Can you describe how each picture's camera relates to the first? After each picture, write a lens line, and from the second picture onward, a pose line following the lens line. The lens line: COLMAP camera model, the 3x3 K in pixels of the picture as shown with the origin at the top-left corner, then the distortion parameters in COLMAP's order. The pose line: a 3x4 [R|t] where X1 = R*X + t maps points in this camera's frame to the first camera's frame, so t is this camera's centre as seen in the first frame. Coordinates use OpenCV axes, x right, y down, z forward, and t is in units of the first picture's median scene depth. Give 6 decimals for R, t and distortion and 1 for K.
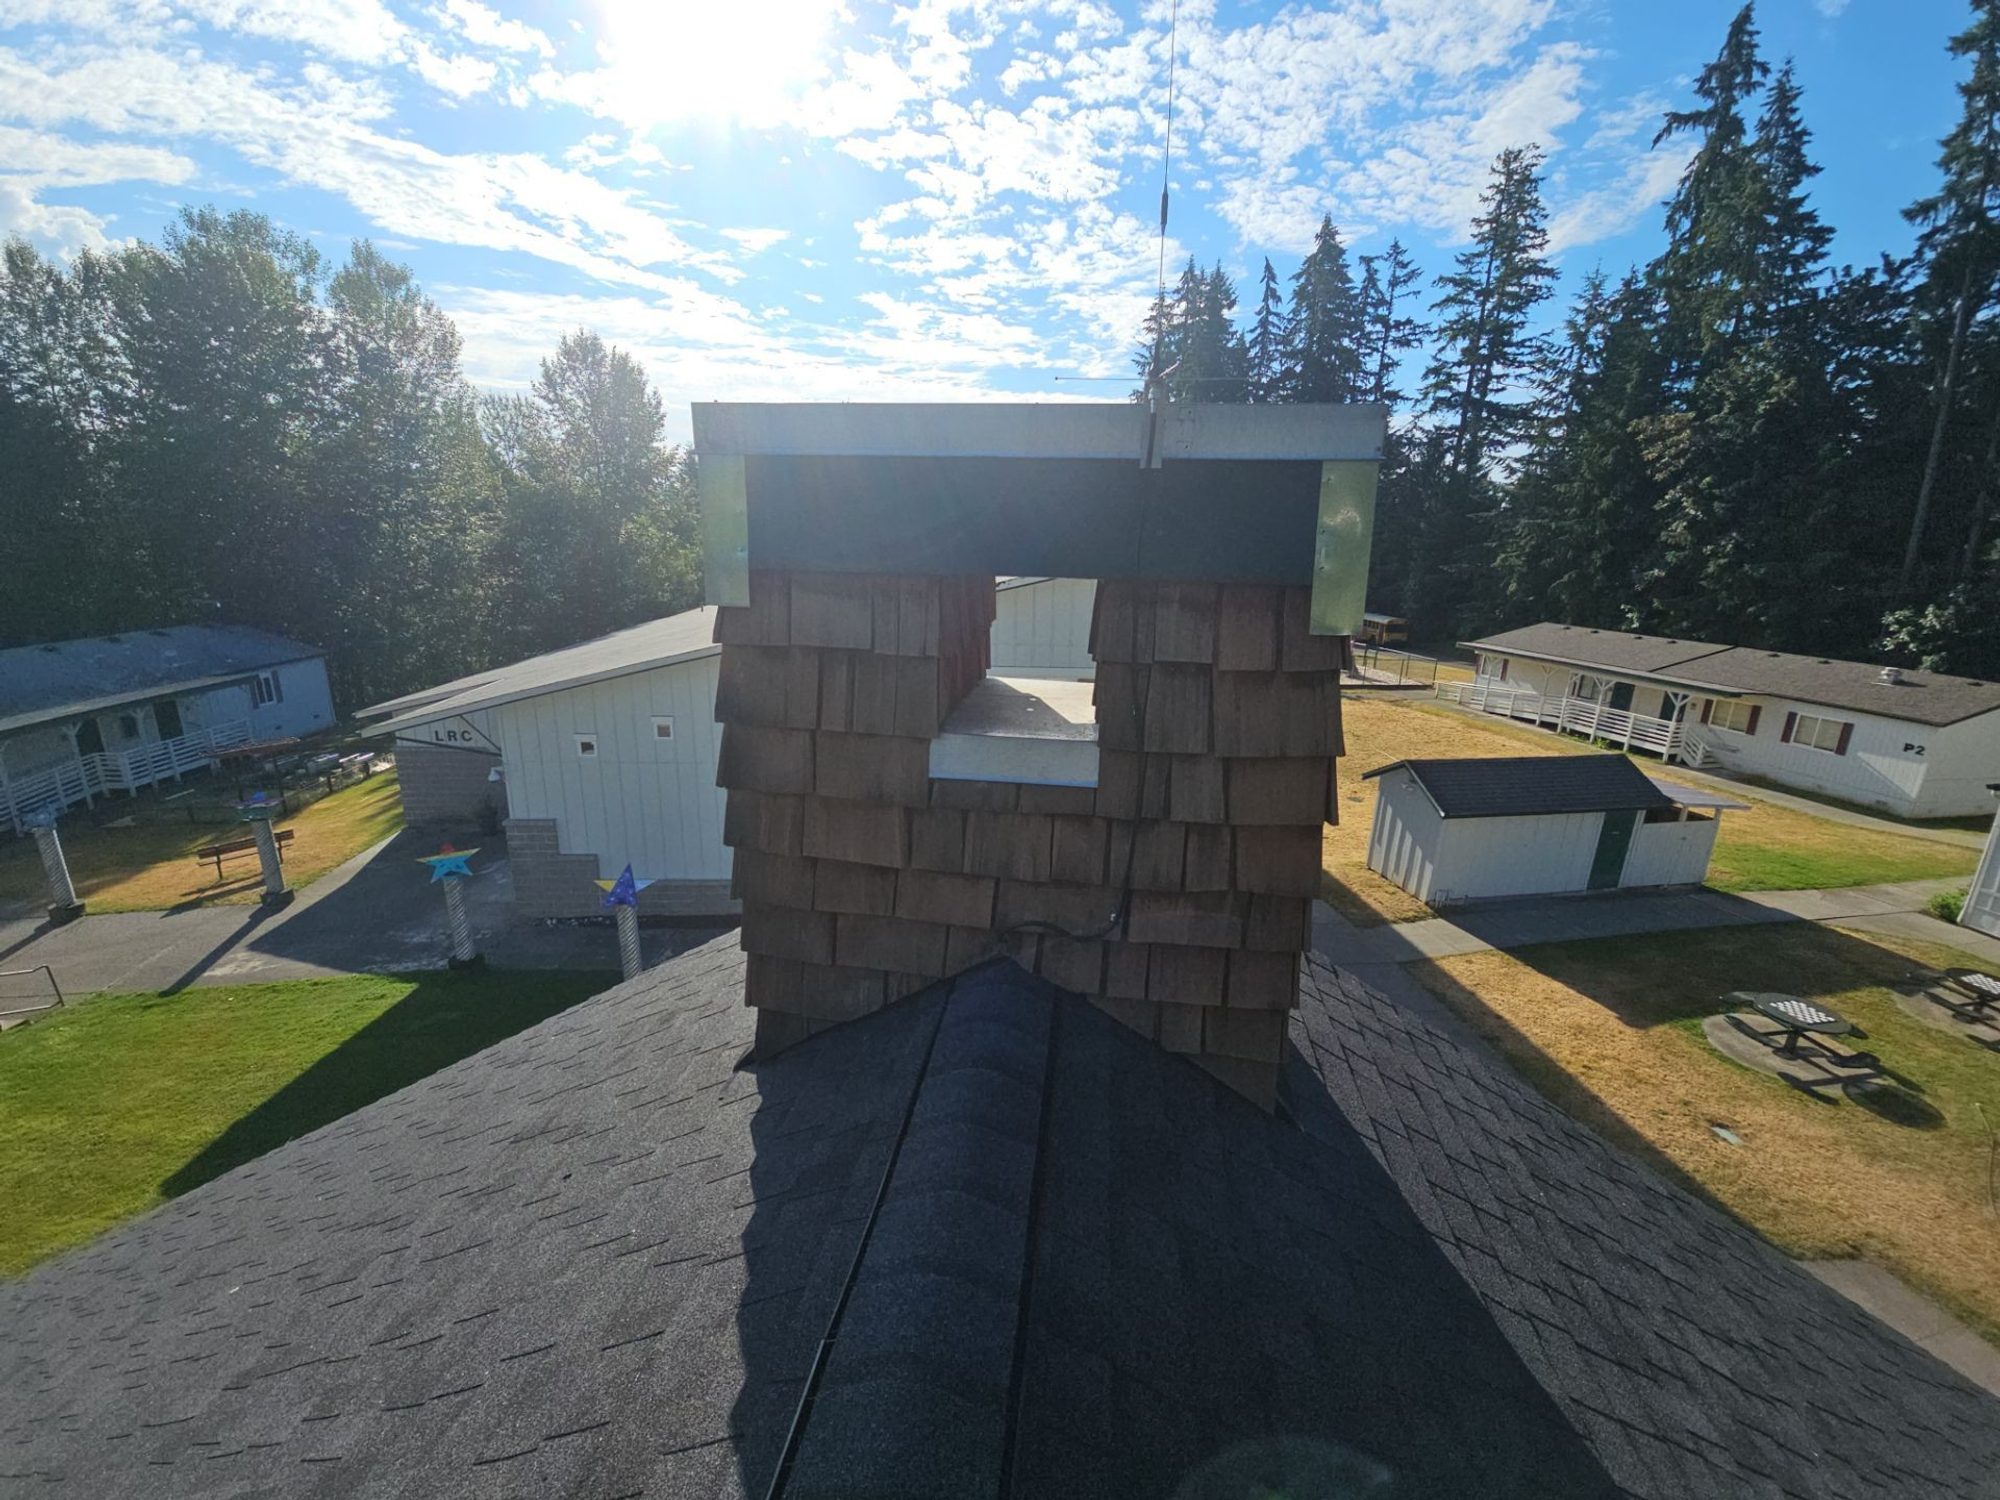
lens RADIAL K [[801.0, 0, 990.1], [0, 801.0, 744.8], [0, 0, 1]] dist [0.000563, -0.008209]
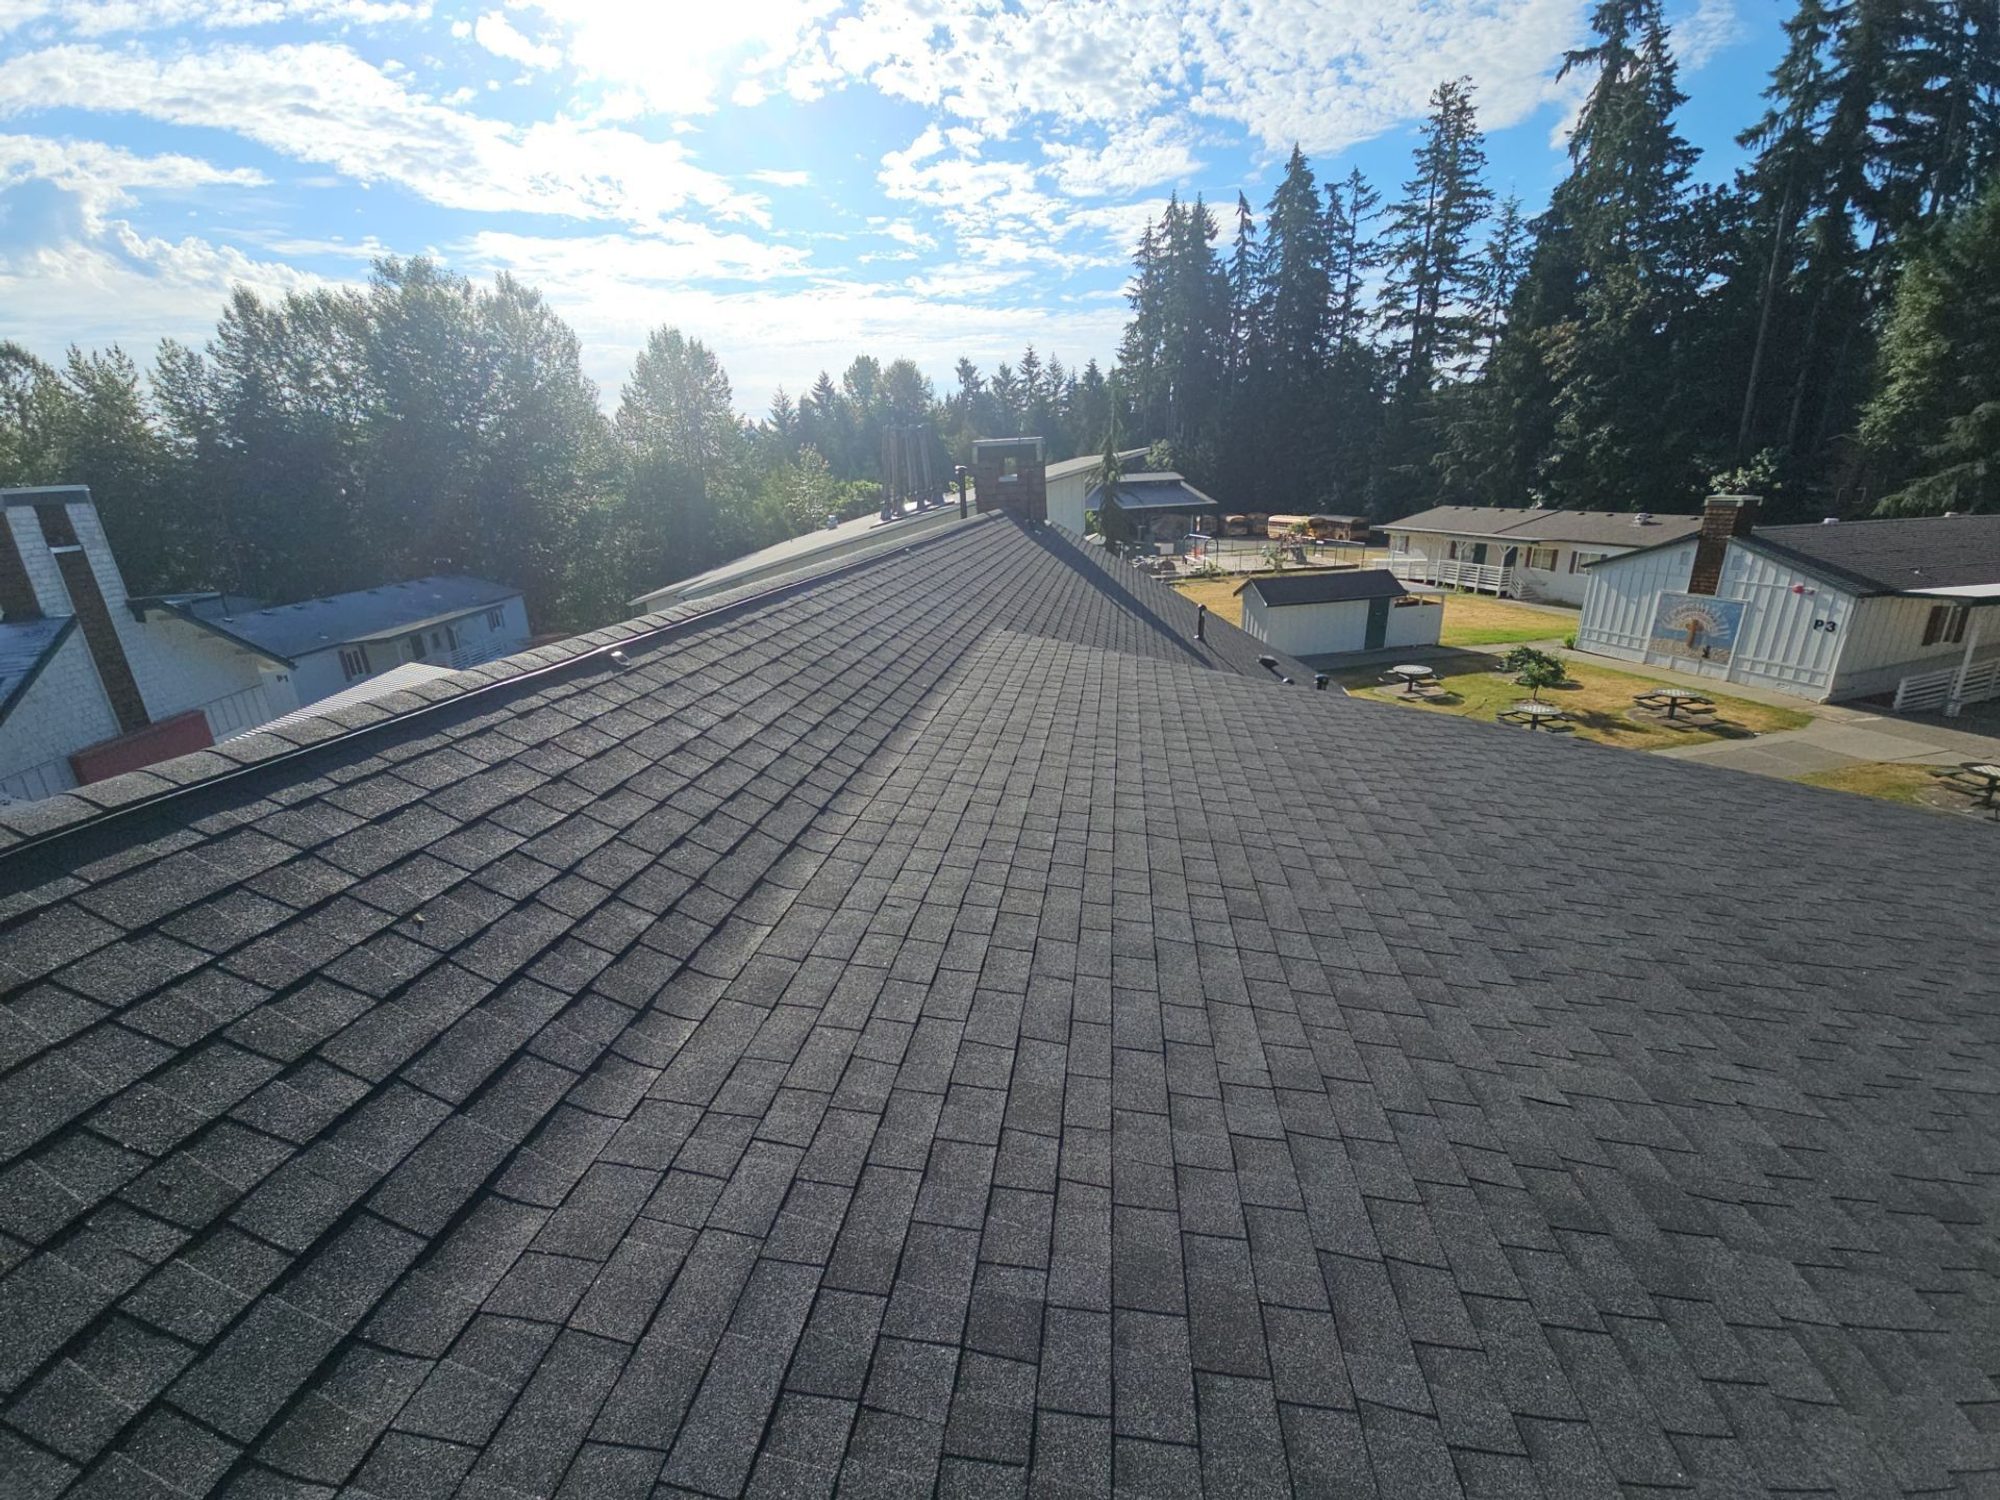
lens RADIAL K [[826.1, 0, 982.6], [0, 826.1, 749.9], [0, 0, 1]] dist [0.021331, -0.011106]
pose [[0.997326, -0.061498, -0.039487, -0.008583], [0.063993, 0.995806, 0.065384, 0.066401], [0.035300, -0.067736, 0.997079, -0.249418]]
